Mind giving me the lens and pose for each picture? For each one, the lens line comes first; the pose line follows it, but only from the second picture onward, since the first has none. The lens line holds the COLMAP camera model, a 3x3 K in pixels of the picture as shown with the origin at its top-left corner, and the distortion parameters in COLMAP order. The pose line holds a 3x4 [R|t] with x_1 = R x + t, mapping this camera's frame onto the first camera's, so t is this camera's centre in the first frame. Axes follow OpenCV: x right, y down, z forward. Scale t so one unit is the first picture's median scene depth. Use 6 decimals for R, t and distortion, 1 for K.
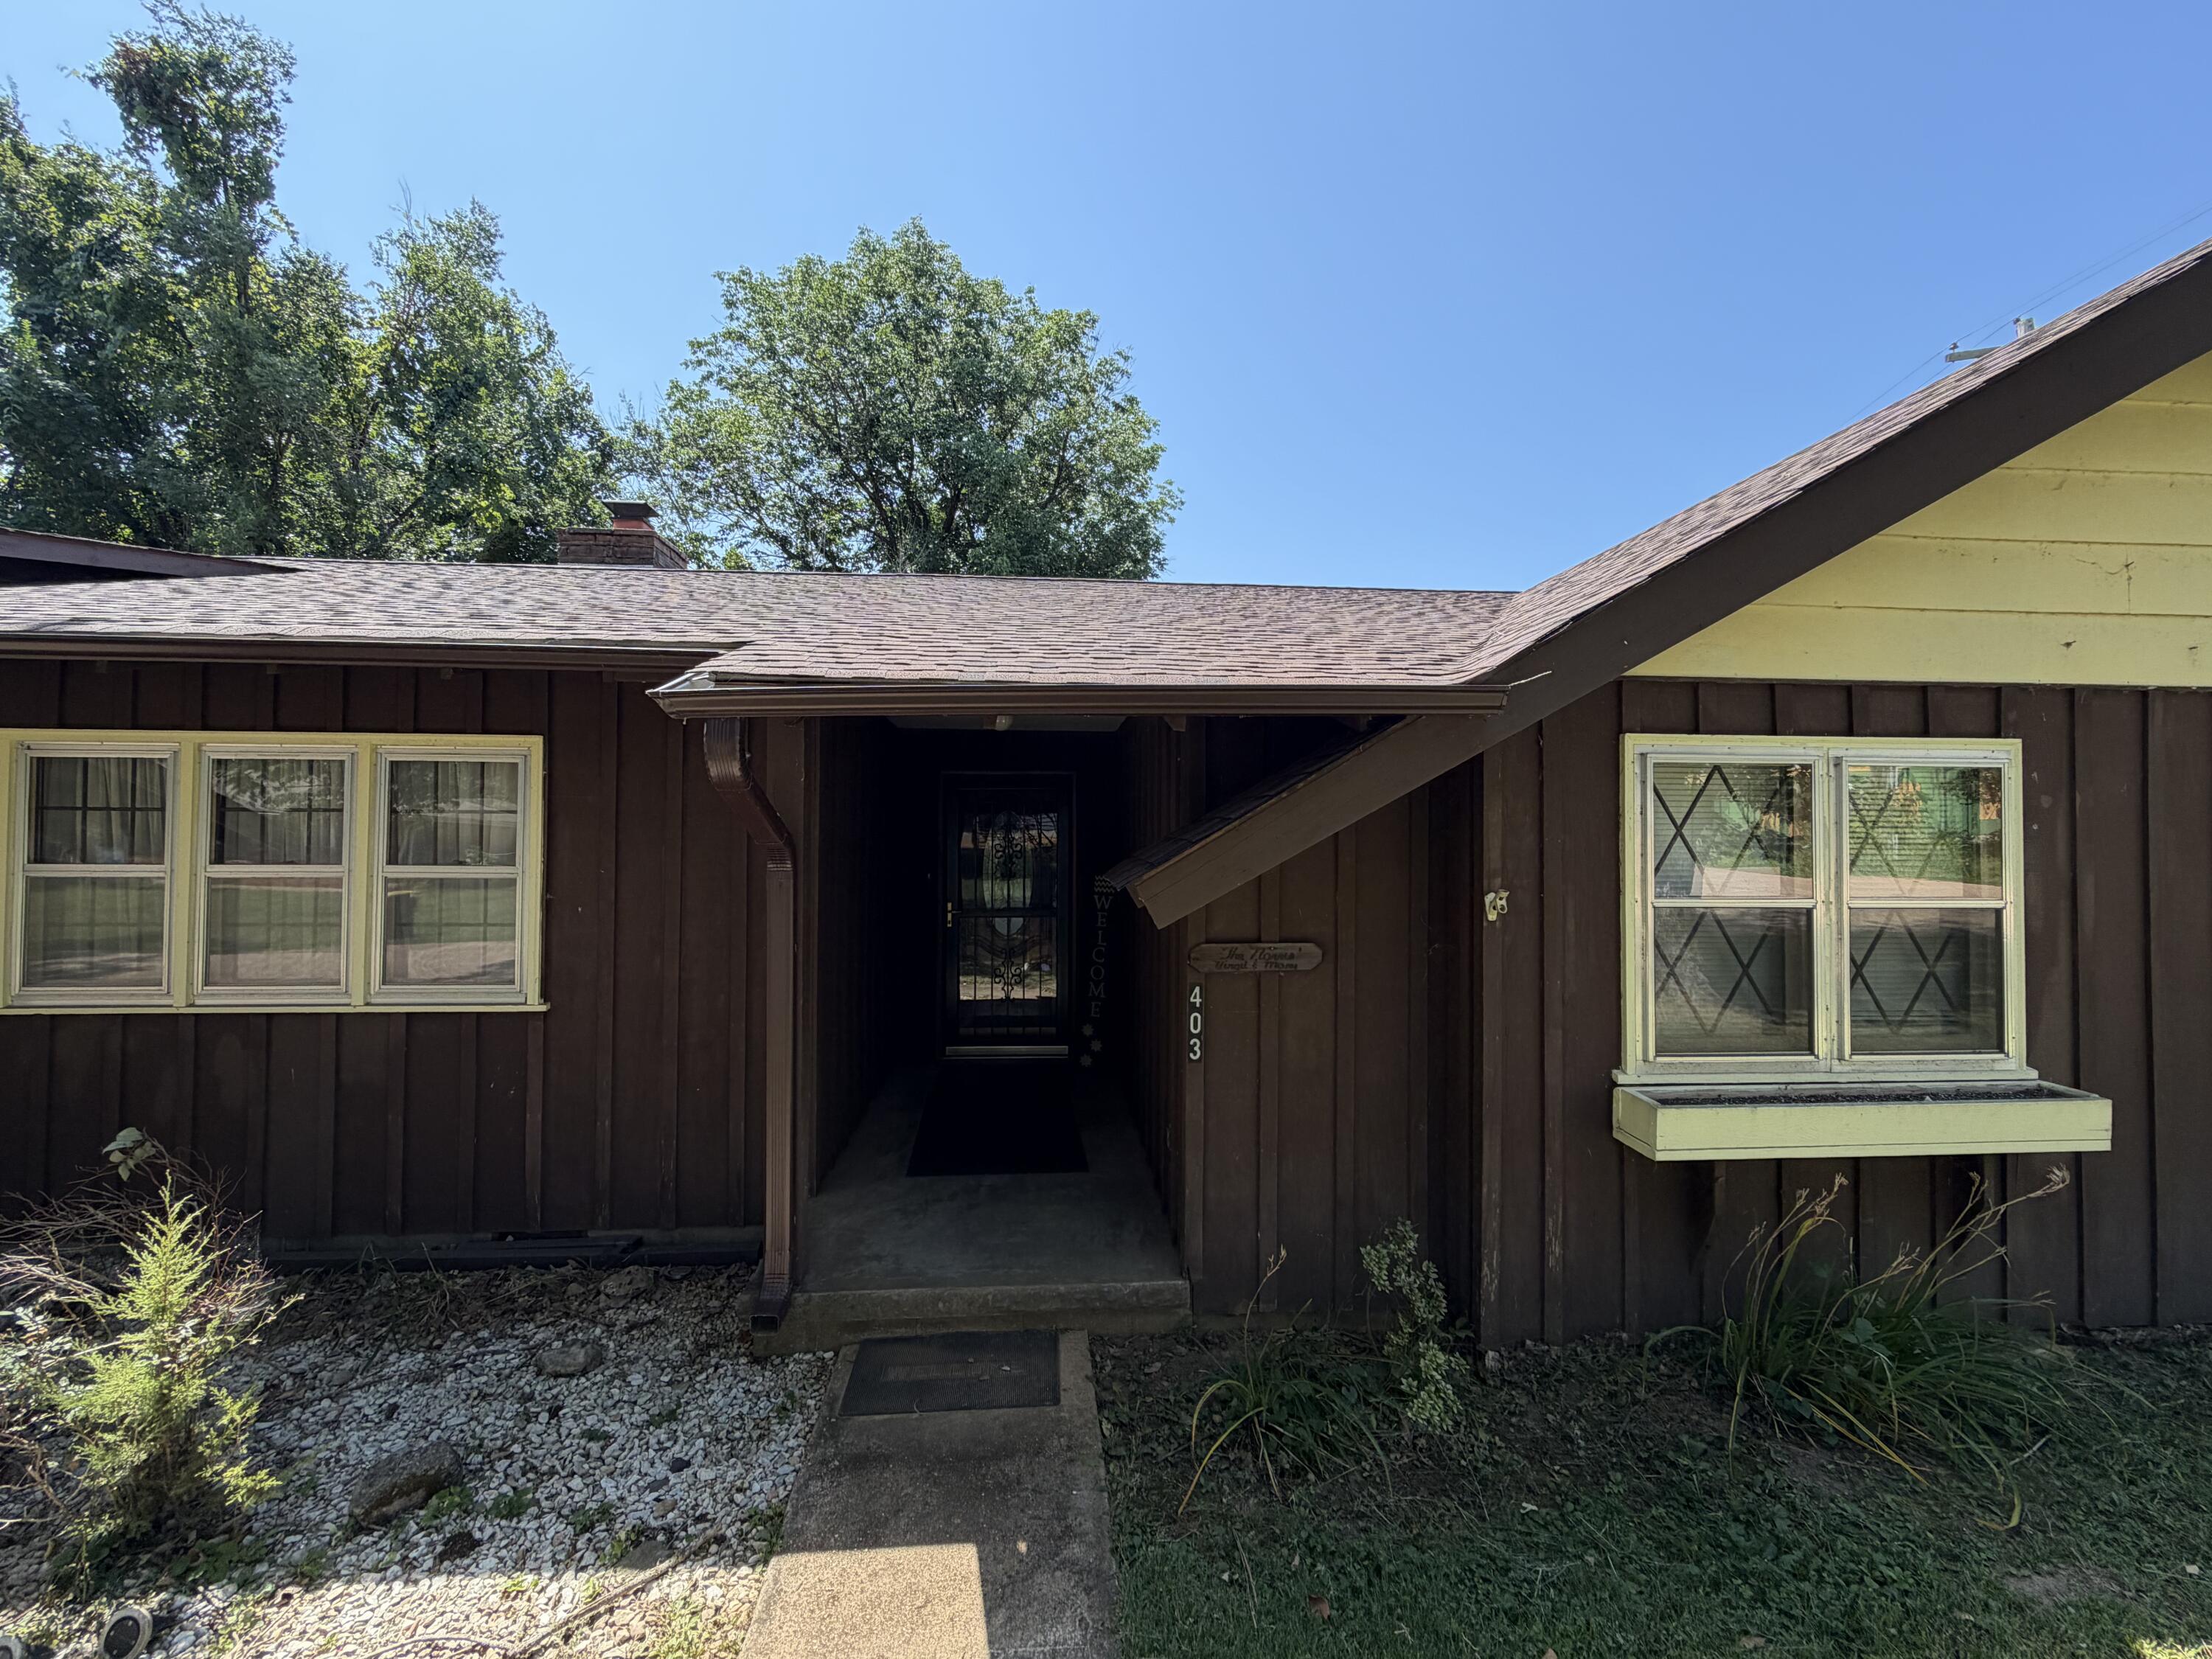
lens RADIAL K [[881.9, 0, 1098.5], [0, 881.9, 830.8], [0, 0, 1]] dist [0.000016, 0.000645]
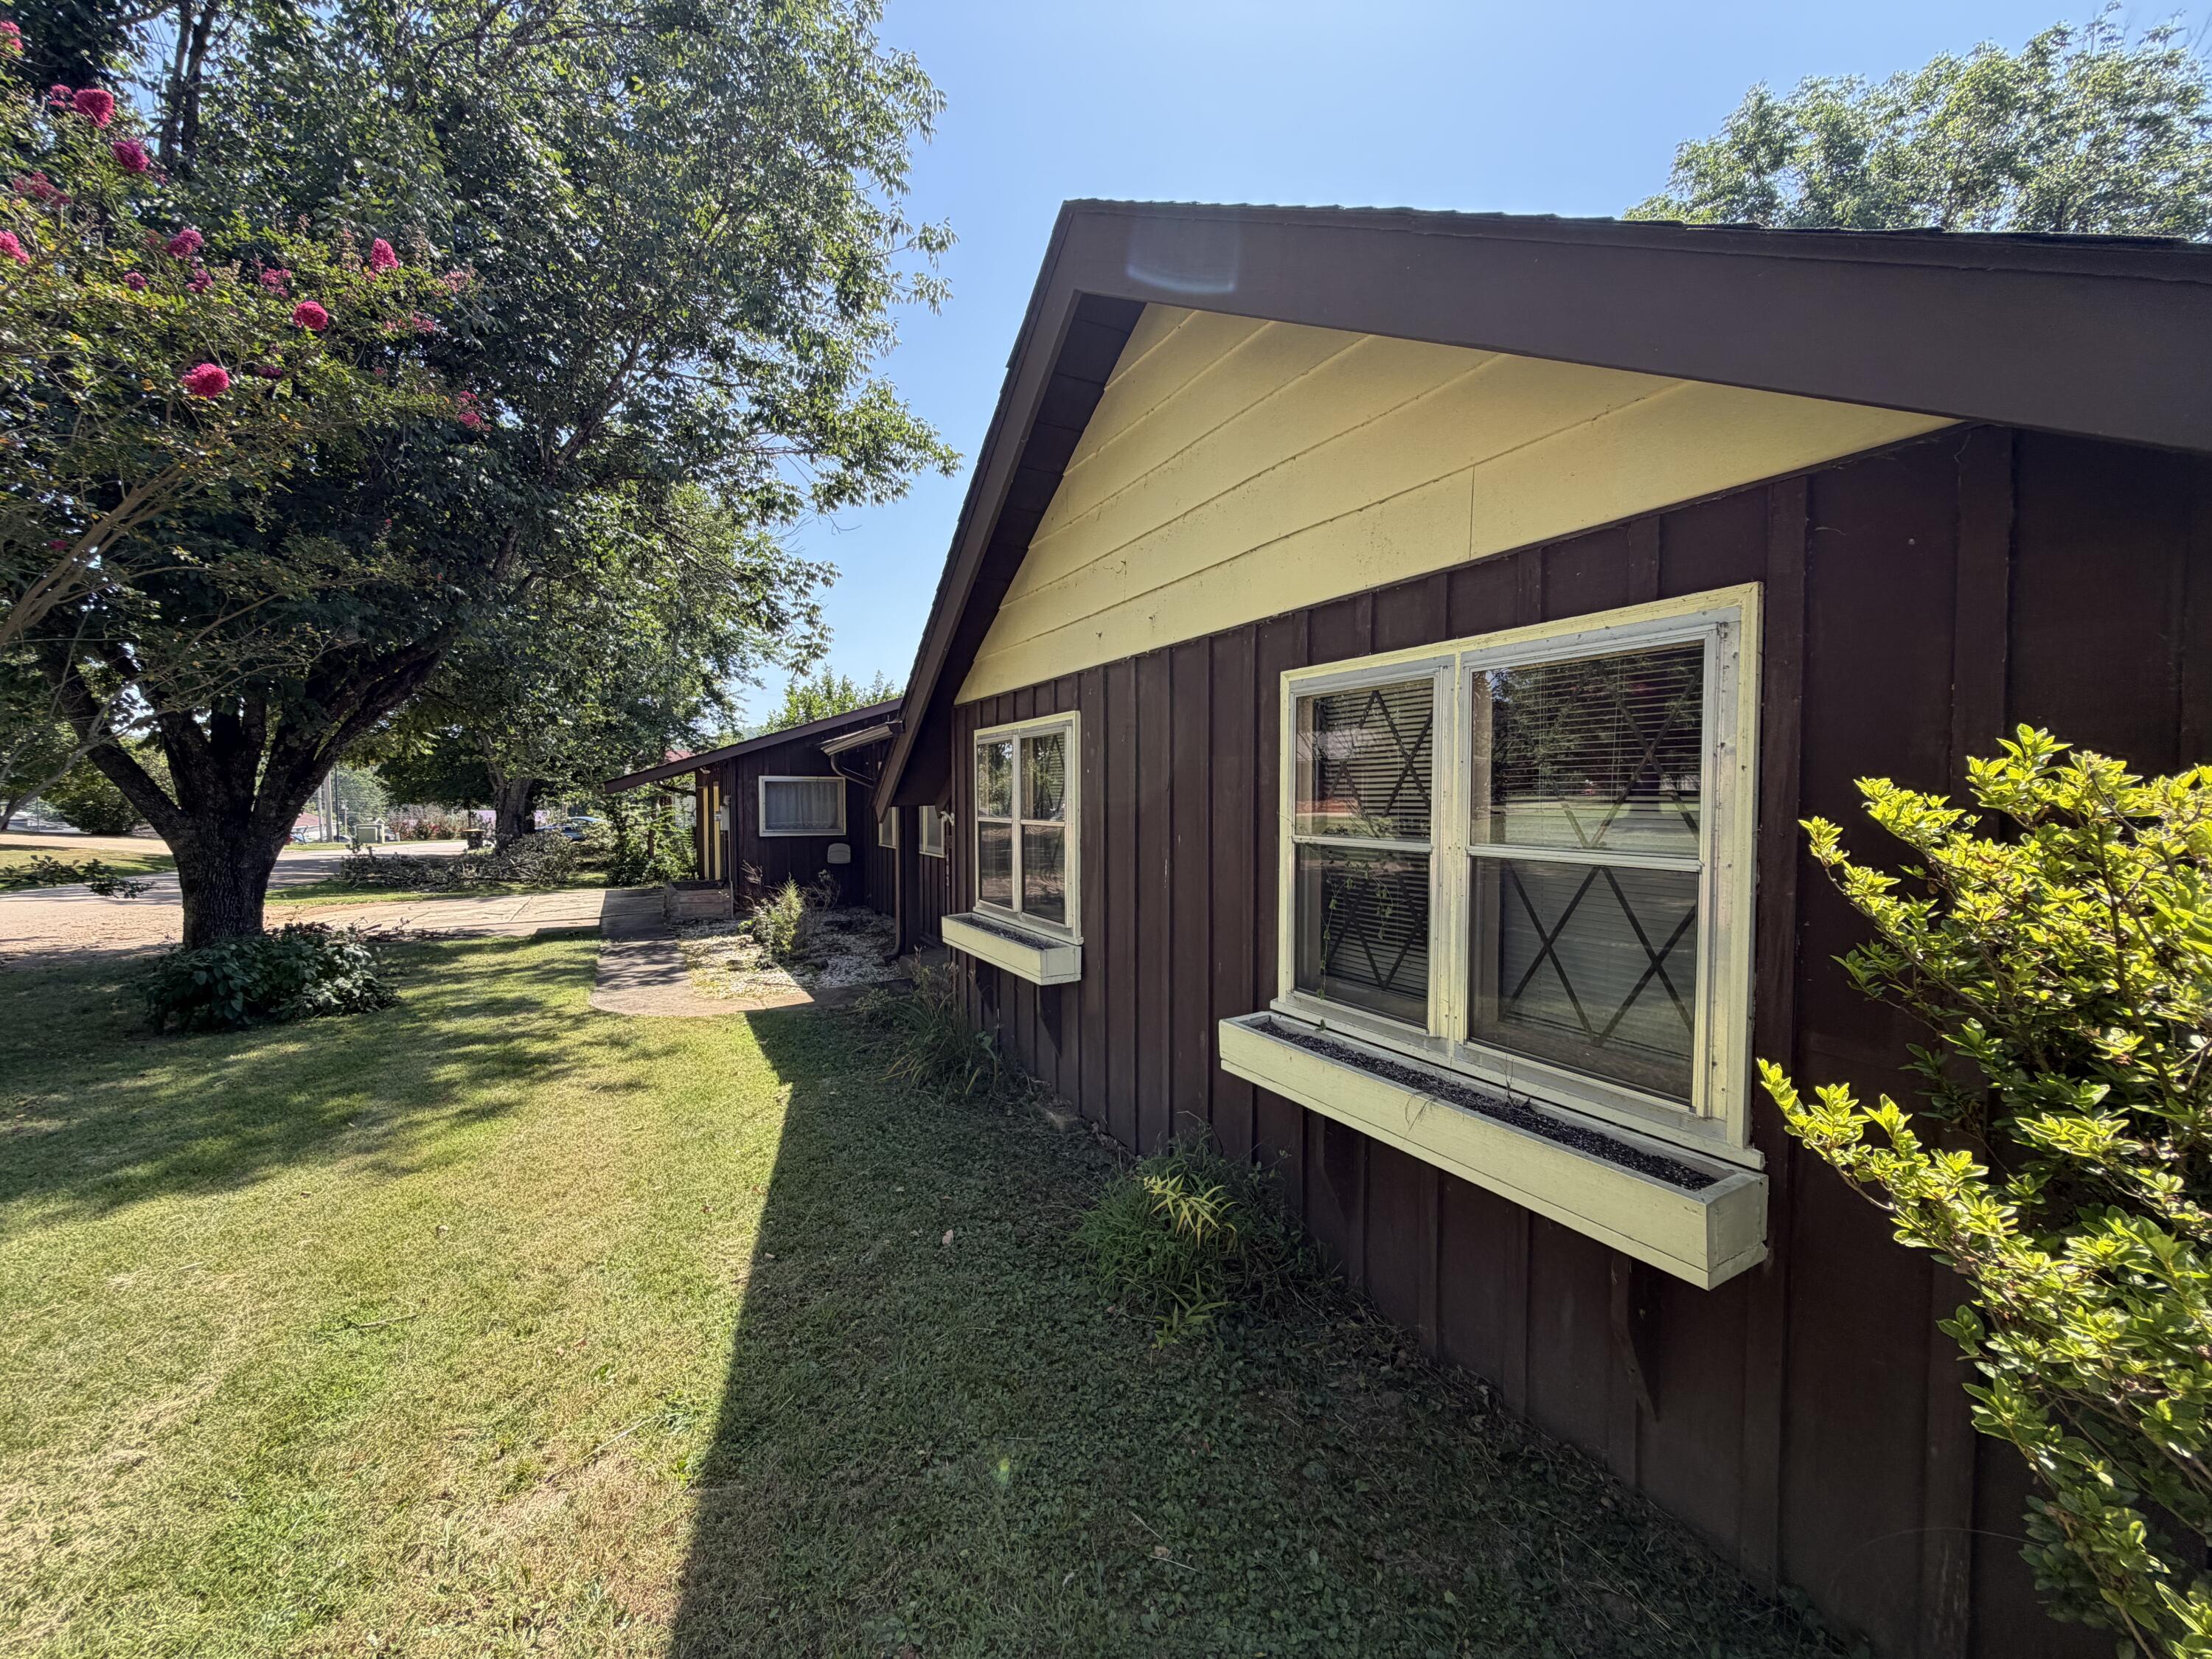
lens RADIAL K [[881.9, 0, 1098.5], [0, 881.9, 830.8], [0, 0, 1]] dist [0.000016, 0.000645]
pose [[0.391379, 0.032685, -0.919649, 1.449317], [-0.014463, 0.999464, 0.029367, 0.047973], [0.920116, 0.001808, 0.391642, 0.389957]]
